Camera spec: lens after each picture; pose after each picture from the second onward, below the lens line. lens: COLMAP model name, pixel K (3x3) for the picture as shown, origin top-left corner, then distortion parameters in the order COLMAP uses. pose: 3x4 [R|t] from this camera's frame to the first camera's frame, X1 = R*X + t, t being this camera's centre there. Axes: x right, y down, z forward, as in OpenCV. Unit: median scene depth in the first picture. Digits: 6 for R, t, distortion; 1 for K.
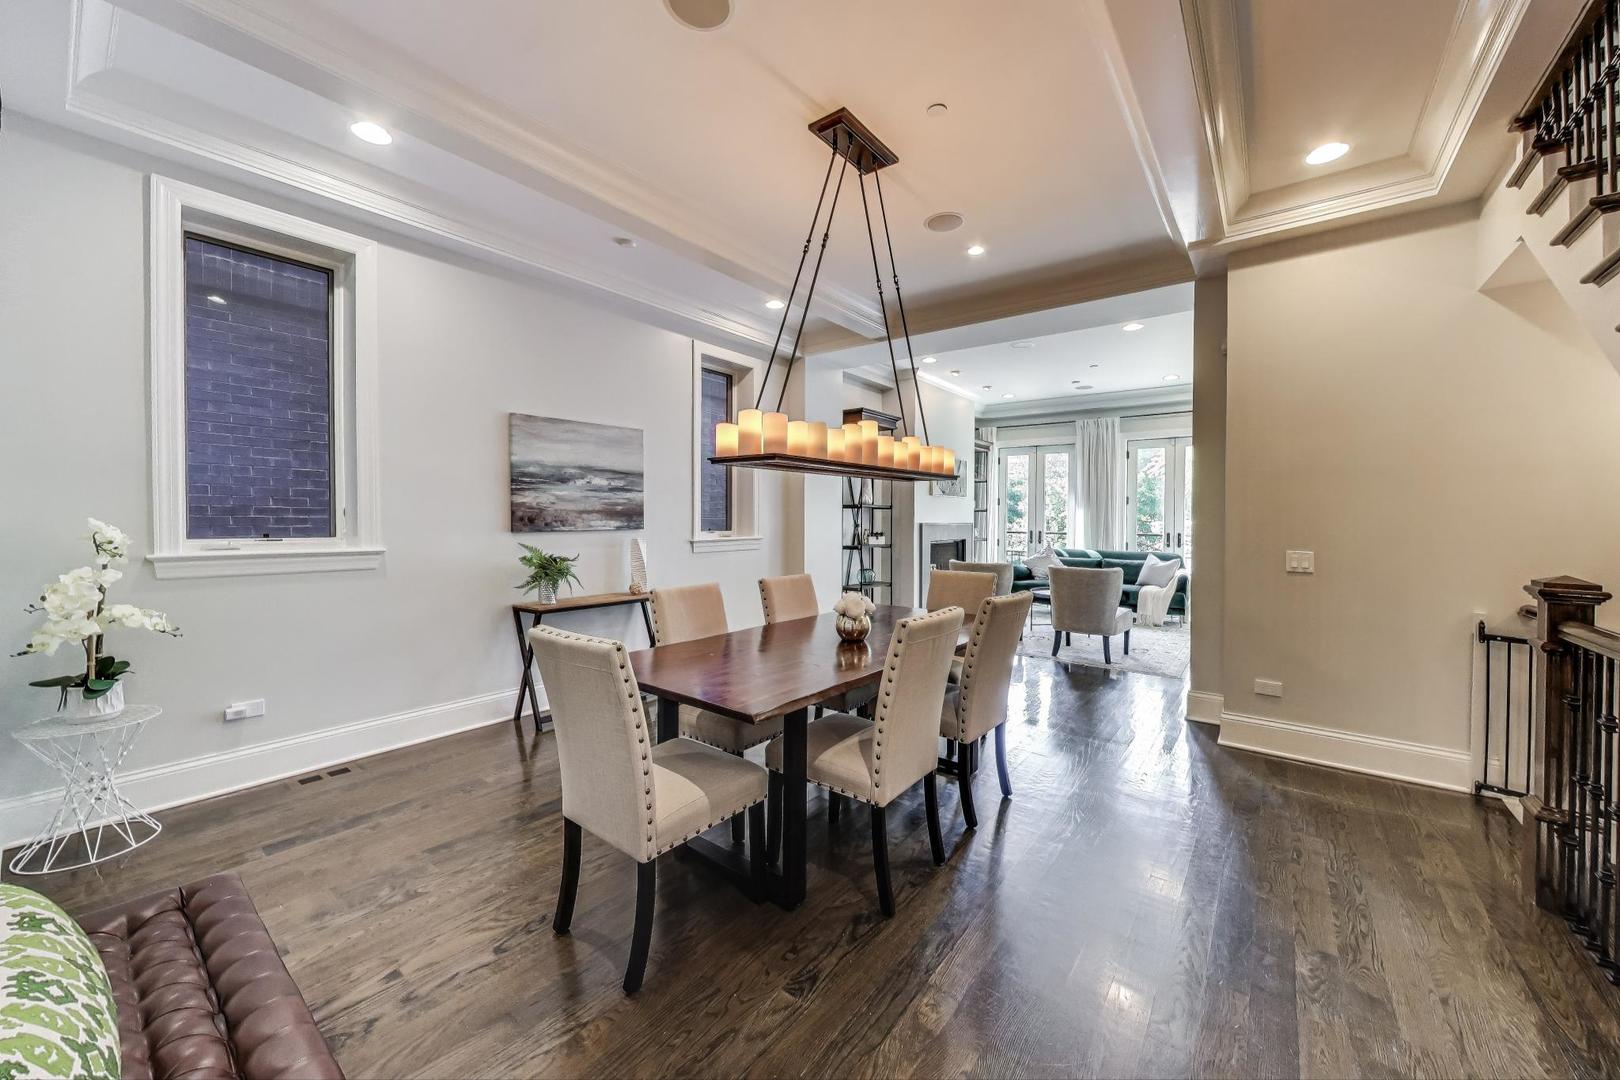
lens RADIAL K [[678.1, 0, 811.4], [0, 678.1, 537.8], [0, 0, 1]] dist [0.003115, 0.001345]
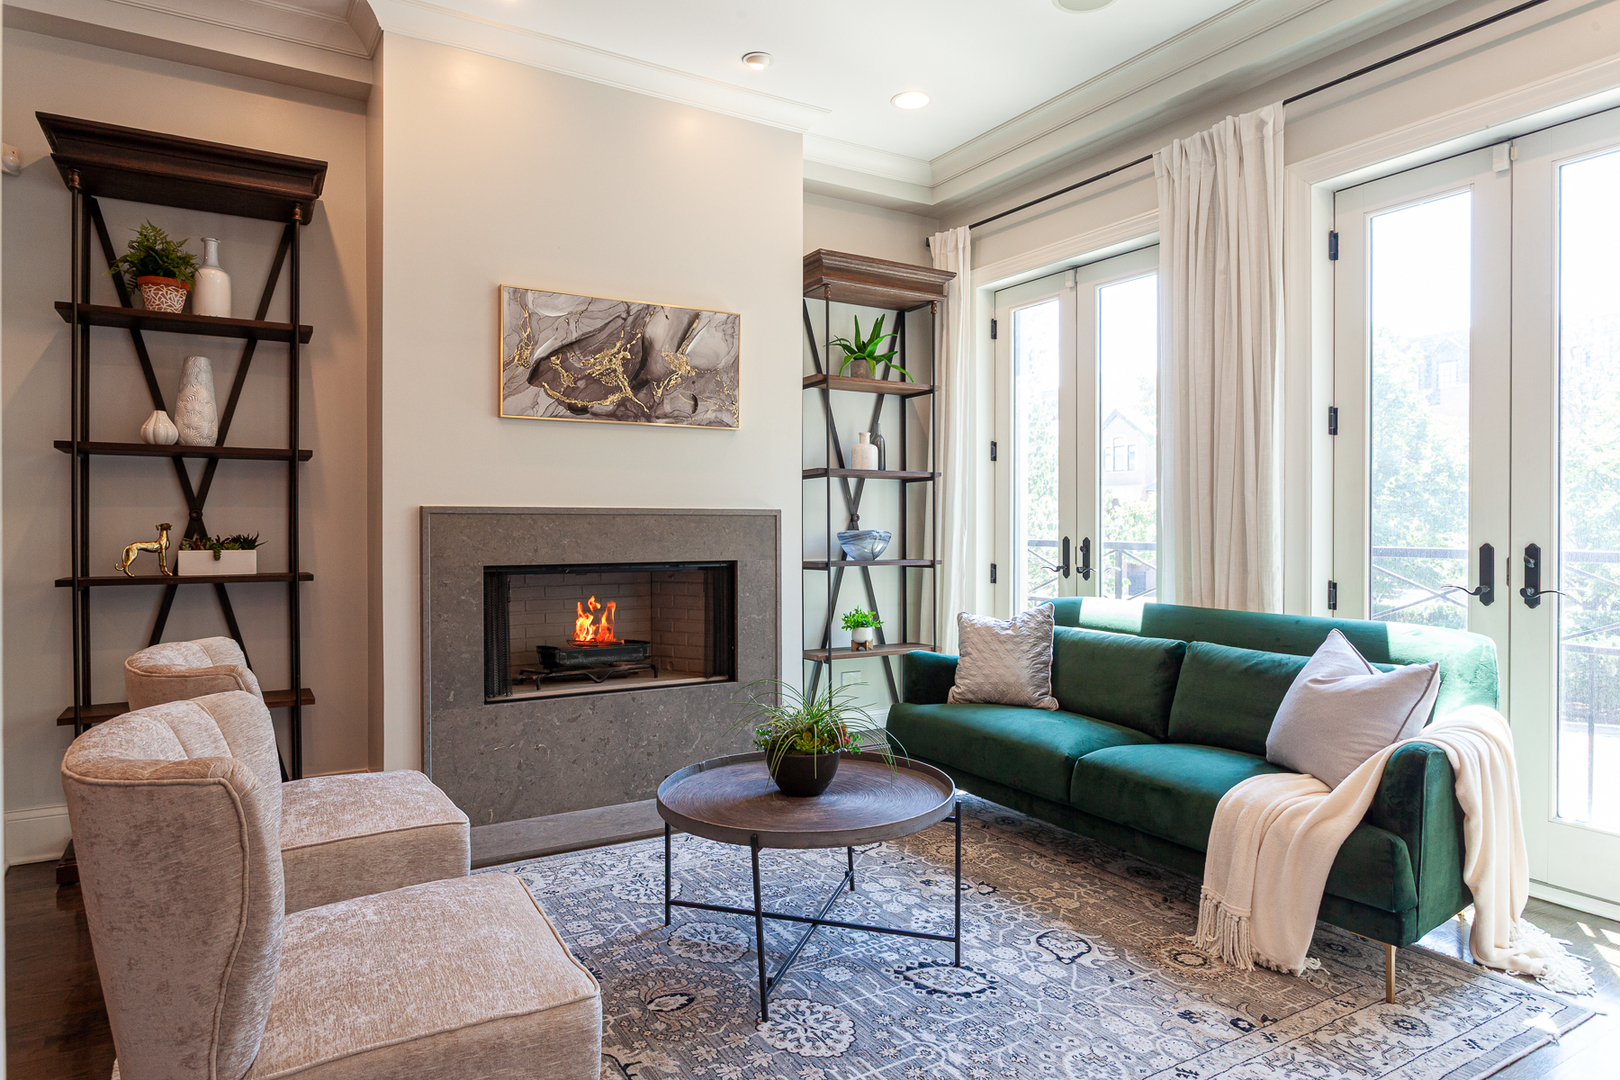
lens RADIAL K [[998.1, 0, 810.7], [0, 998.1, 536.6], [0, 0, 1]] dist [-0.012371, 0.005677]
pose [[0.914128, 0.004148, -0.405404, 0.501697], [-0.007026, 0.999960, -0.005611, -0.006328], [0.405364, 0.007978, 0.914120, 0.645197]]
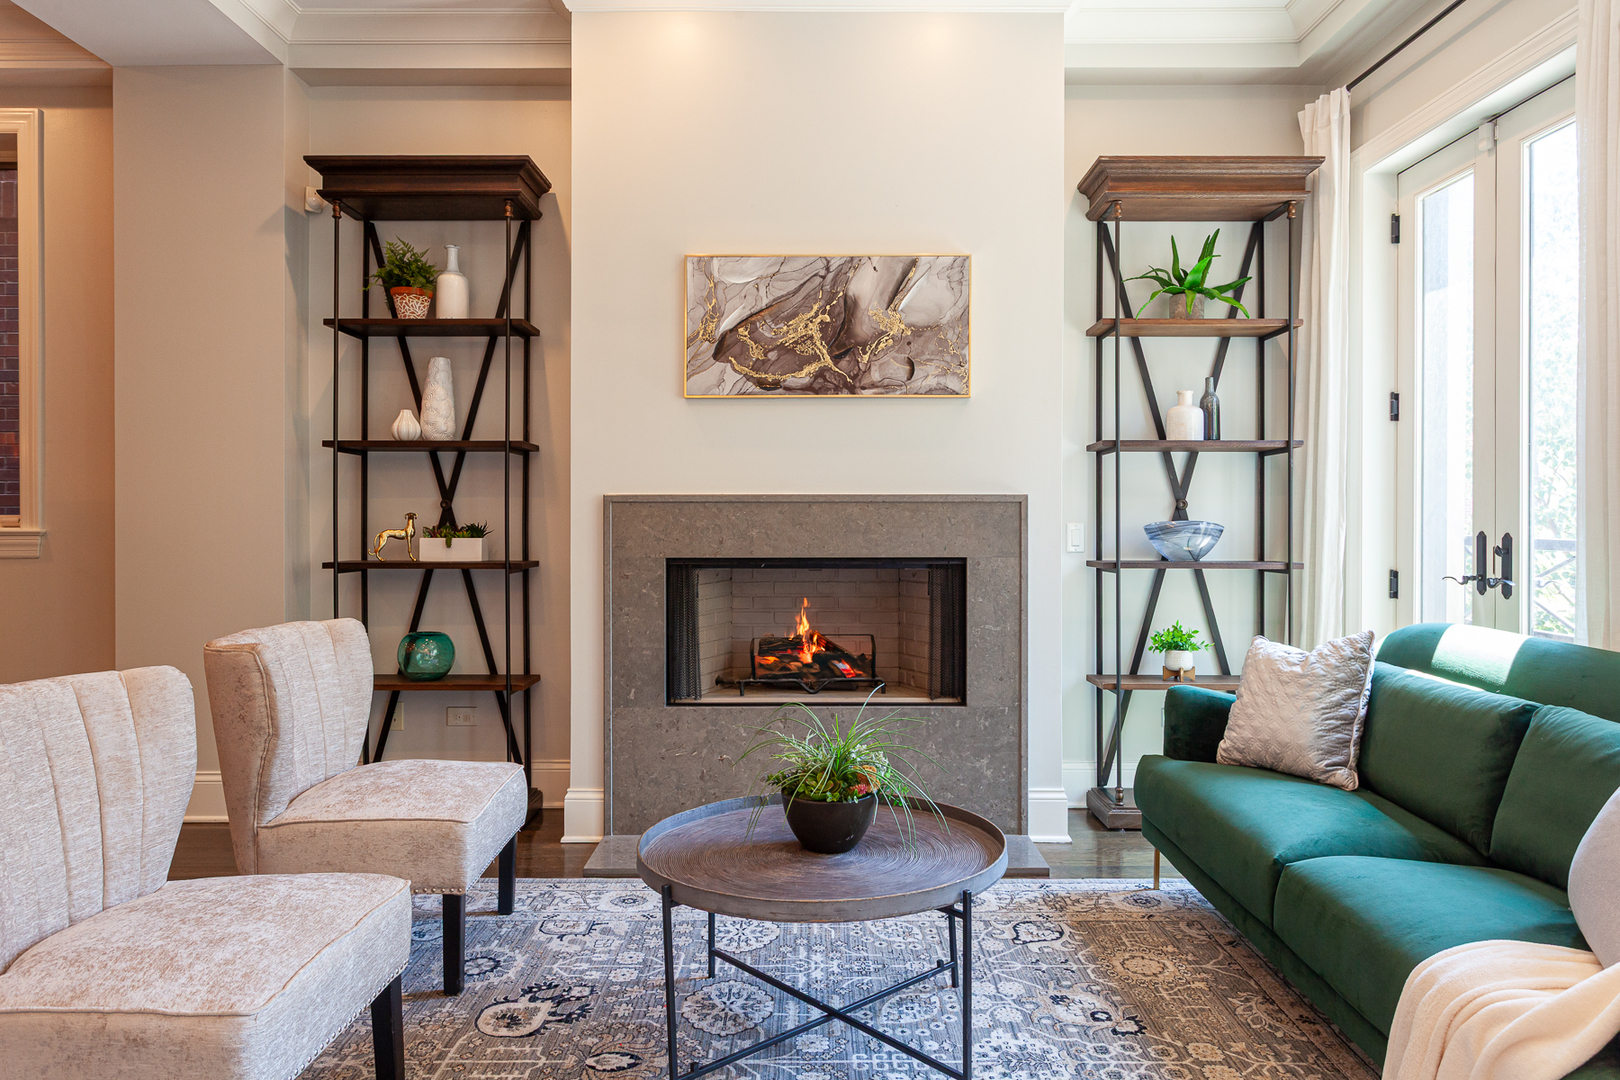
lens RADIAL K [[1137.7, 0, 807.8], [0, 1137.7, 527.9], [0, 0, 1]] dist [-0.003536, 0.002668]
pose [[0.556689, 0.008722, -0.830675, 0.616837], [-0.014676, 0.999892, 0.000663, -0.008444], [0.830592, 0.011822, 0.556757, 0.777575]]
